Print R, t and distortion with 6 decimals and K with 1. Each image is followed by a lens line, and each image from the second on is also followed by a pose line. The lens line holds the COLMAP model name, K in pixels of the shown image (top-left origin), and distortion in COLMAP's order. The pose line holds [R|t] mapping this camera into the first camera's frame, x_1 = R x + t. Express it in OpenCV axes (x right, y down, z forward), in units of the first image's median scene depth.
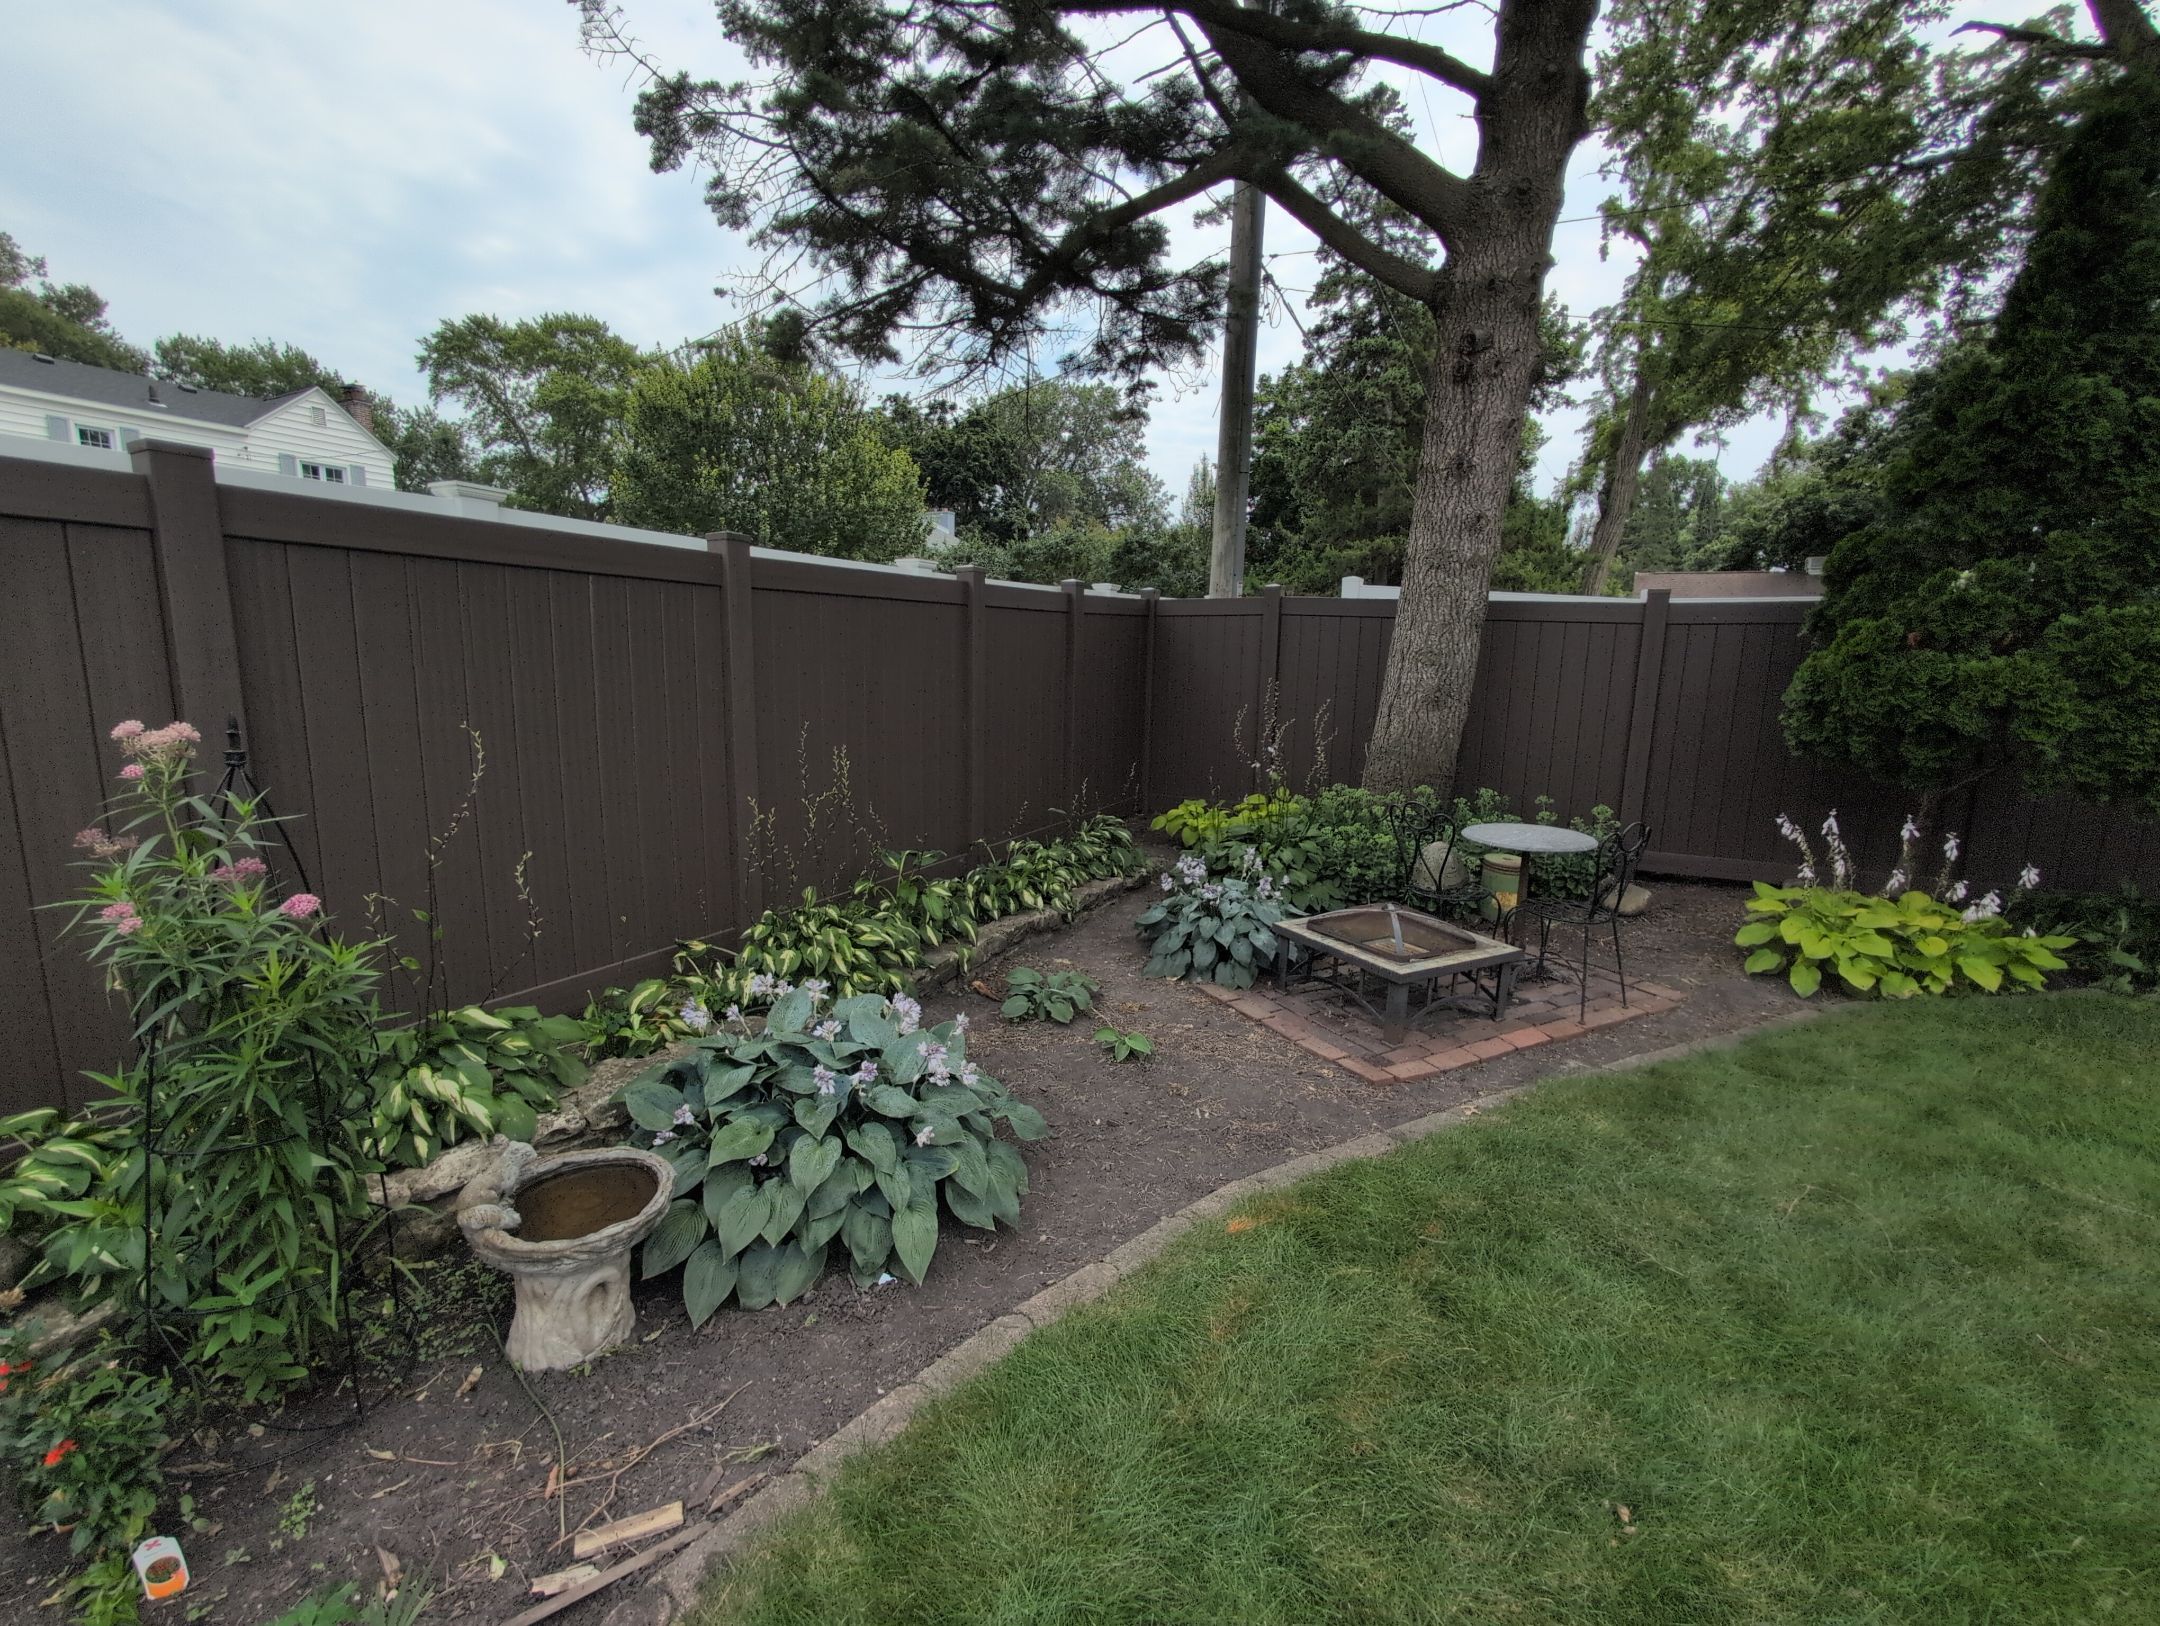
lens RADIAL K [[921.3, 0, 1086.3], [0, 921.3, 812.0], [0, 0, 1]] dist [0.000300, 0.000216]
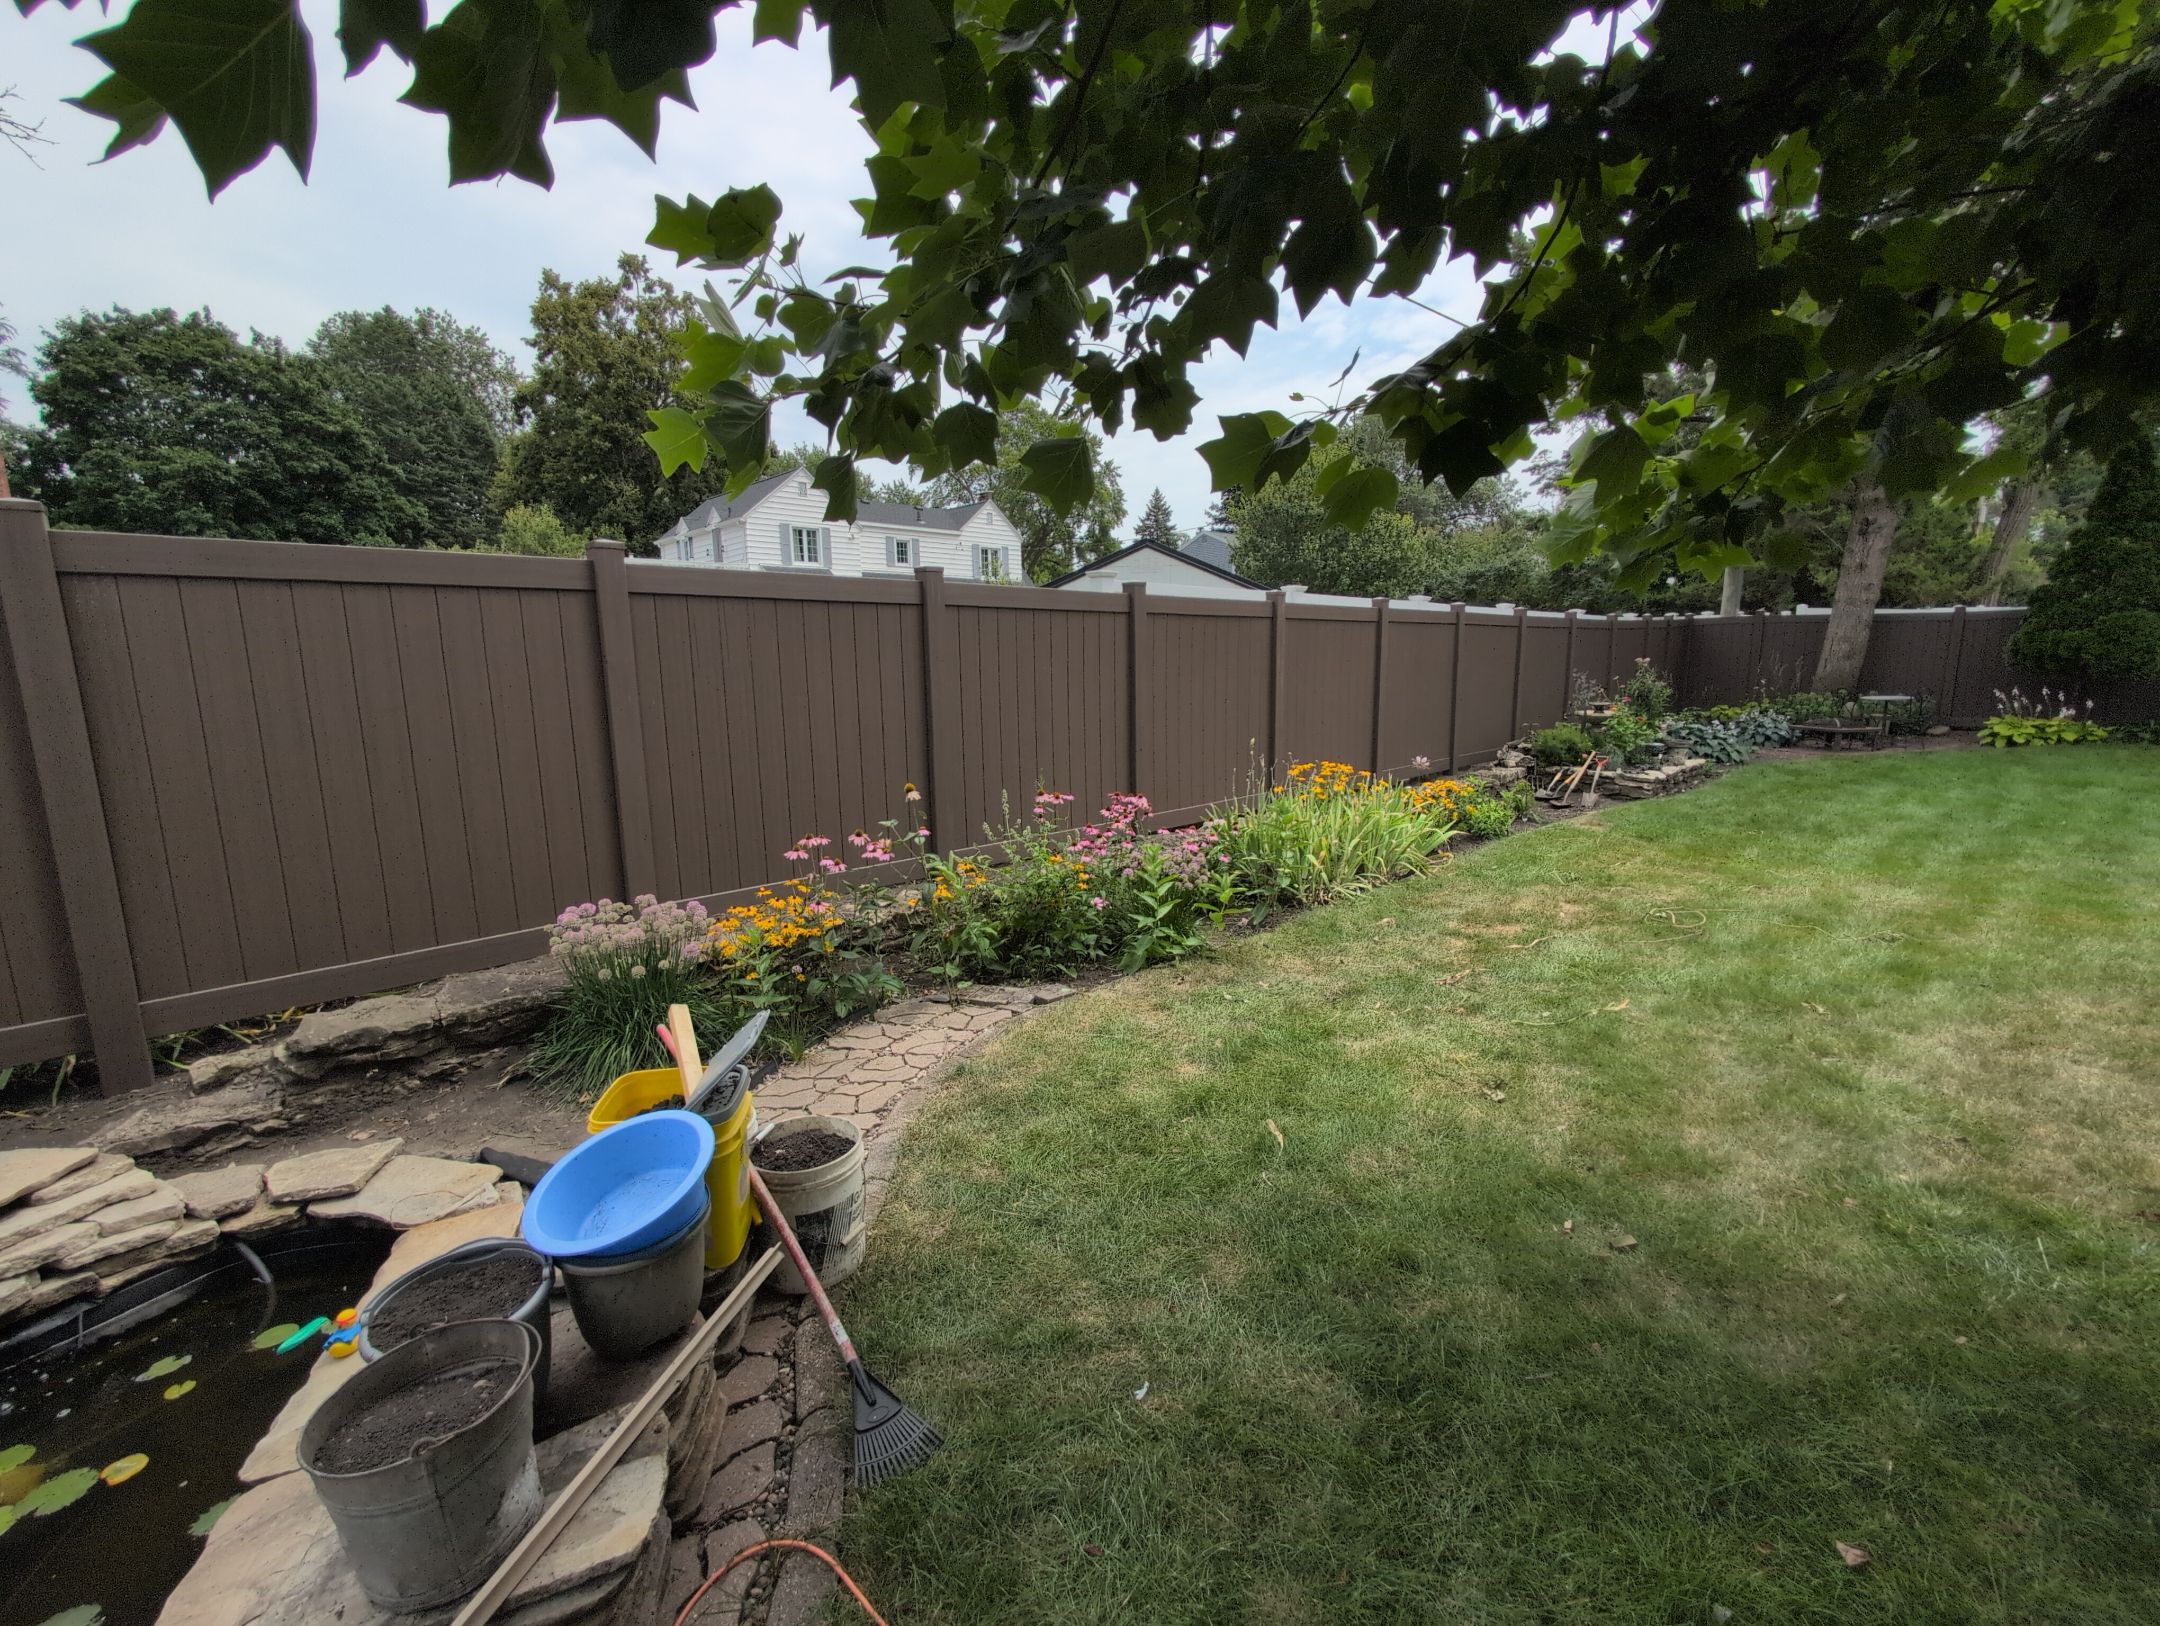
lens RADIAL K [[921.7, 0, 1085.1], [0, 921.7, 813.8], [0, 0, 1]] dist [-0.000233, 0.000610]
pose [[0.952945, 0.010647, -0.302958, -1.028274], [-0.010360, 0.999943, 0.002554, 0.396602], [0.302968, 0.000705, 0.953001, -2.487319]]
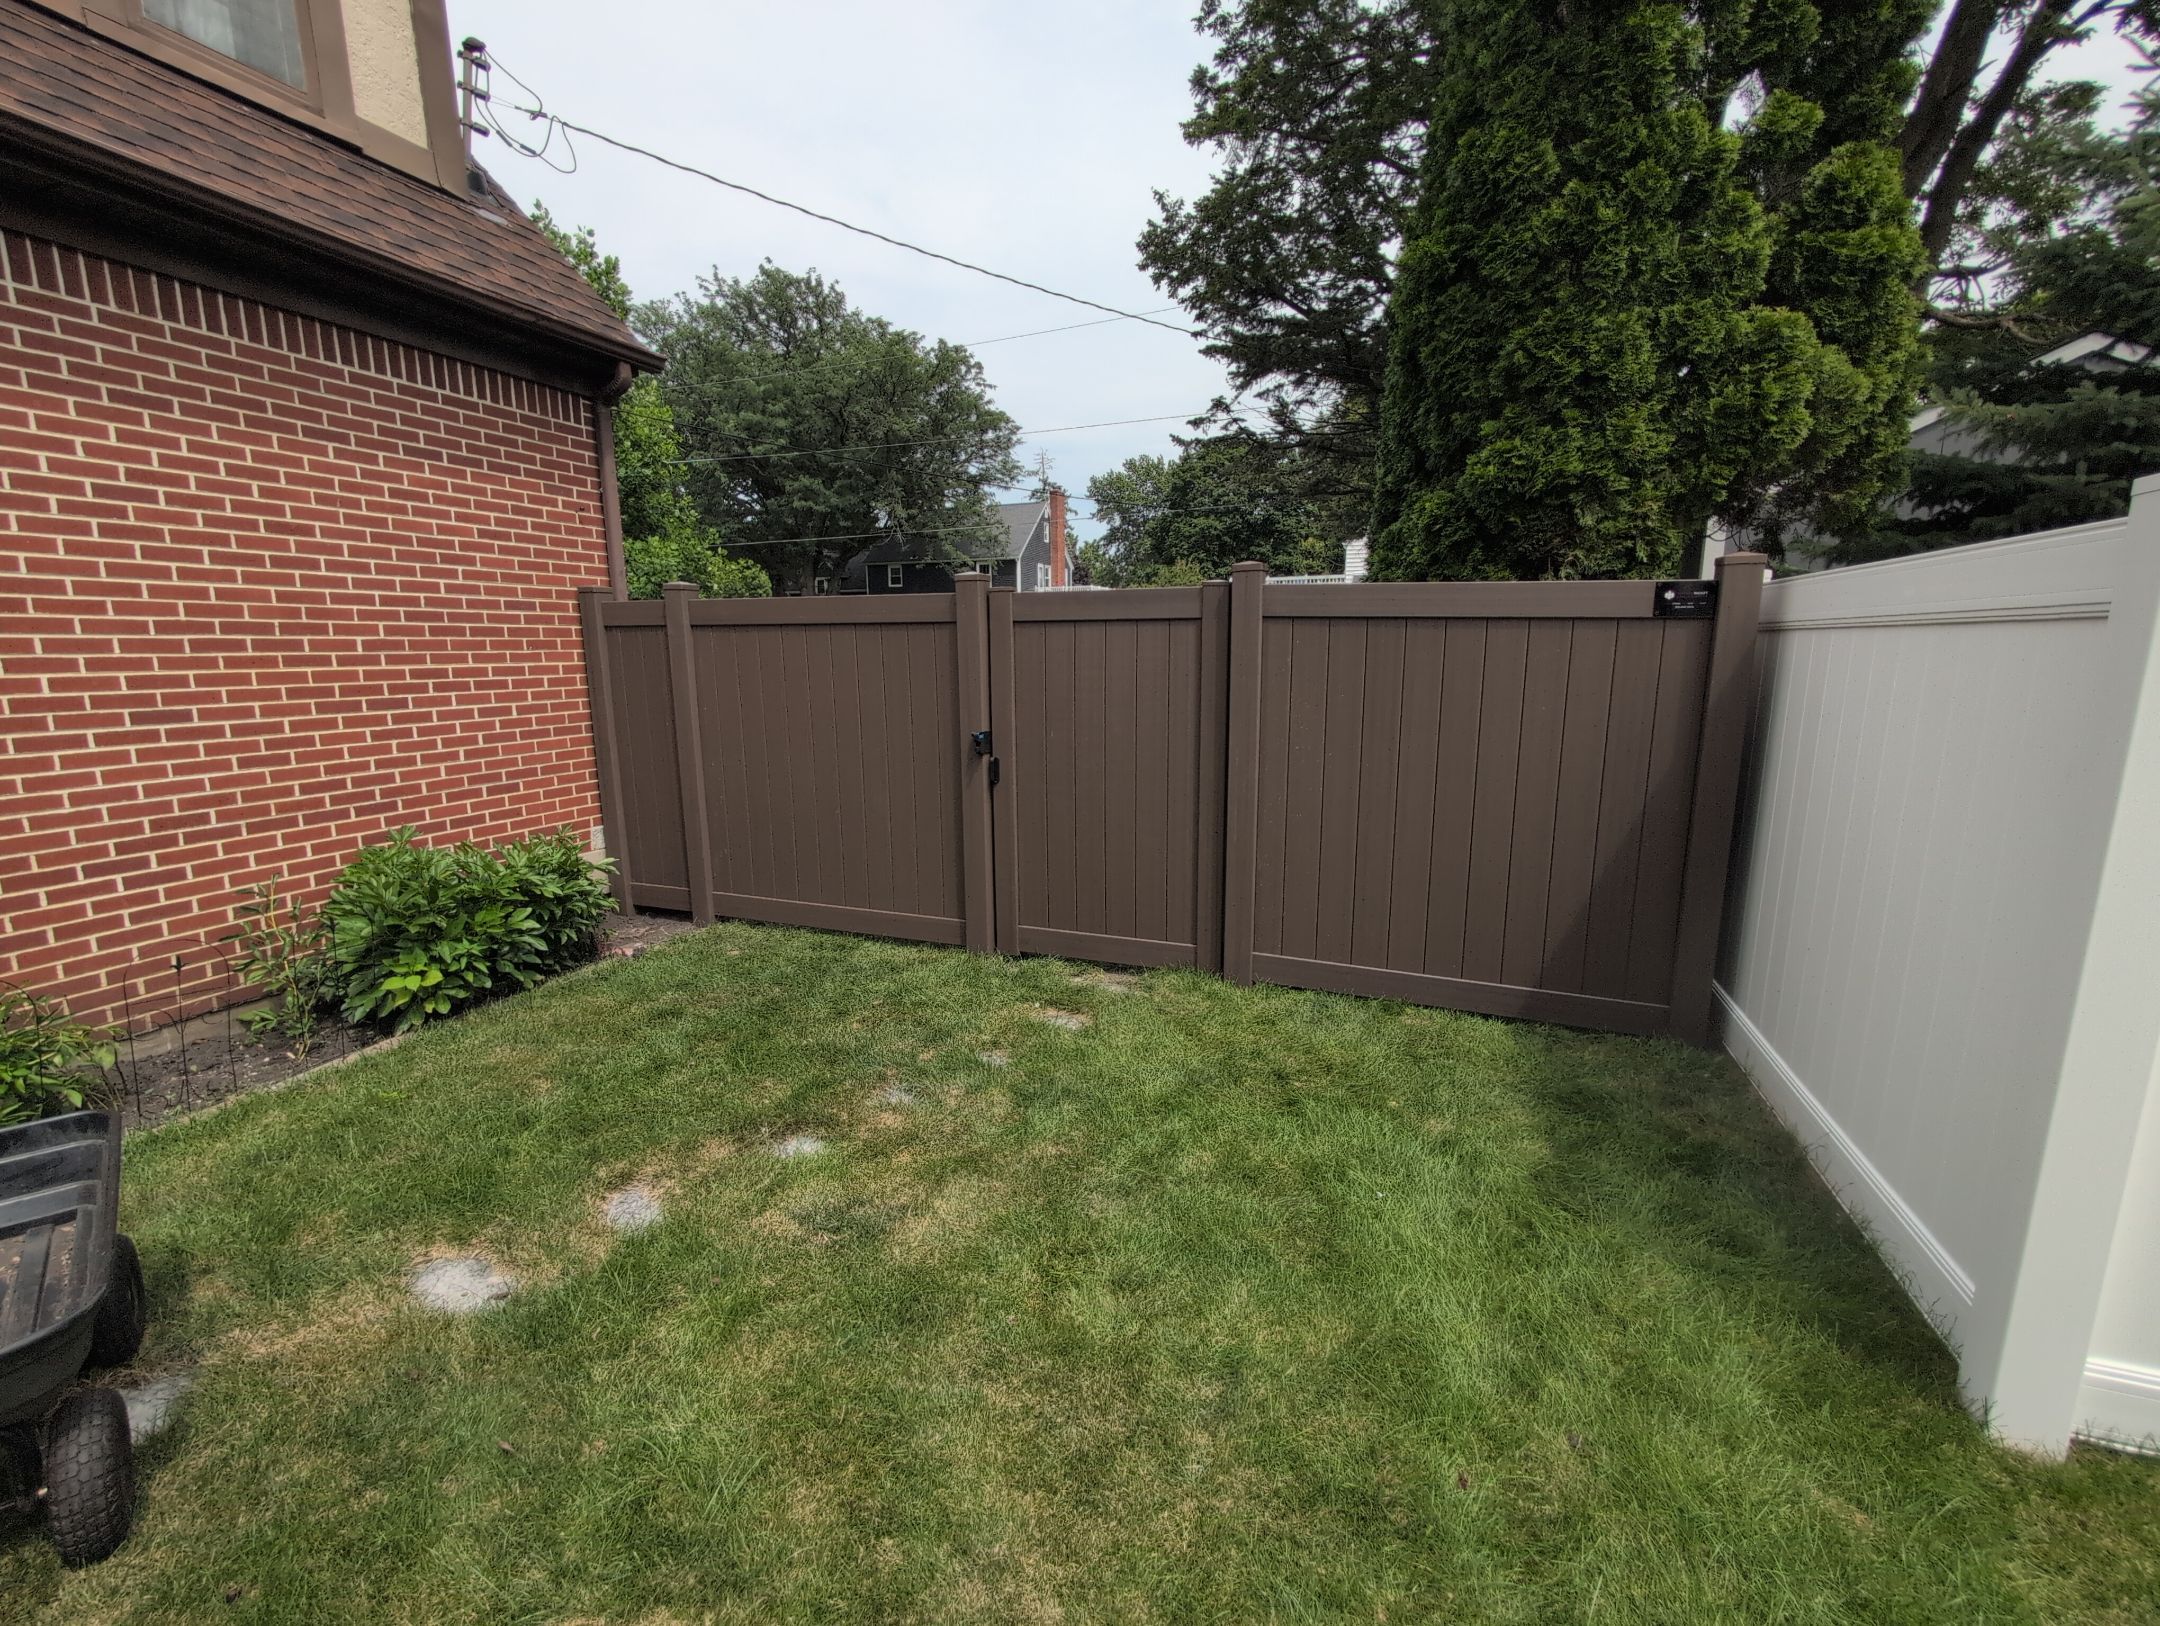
lens RADIAL K [[920.4, 0, 1085.5], [0, 920.4, 814.1], [0, 0, 1]] dist [0.000566, 0.000273]
pose [[0.149735, 0.159851, -0.975719, 4.040708], [-0.150037, 0.979089, 0.137378, 0.137274], [0.977276, 0.125823, 0.170587, -0.739643]]
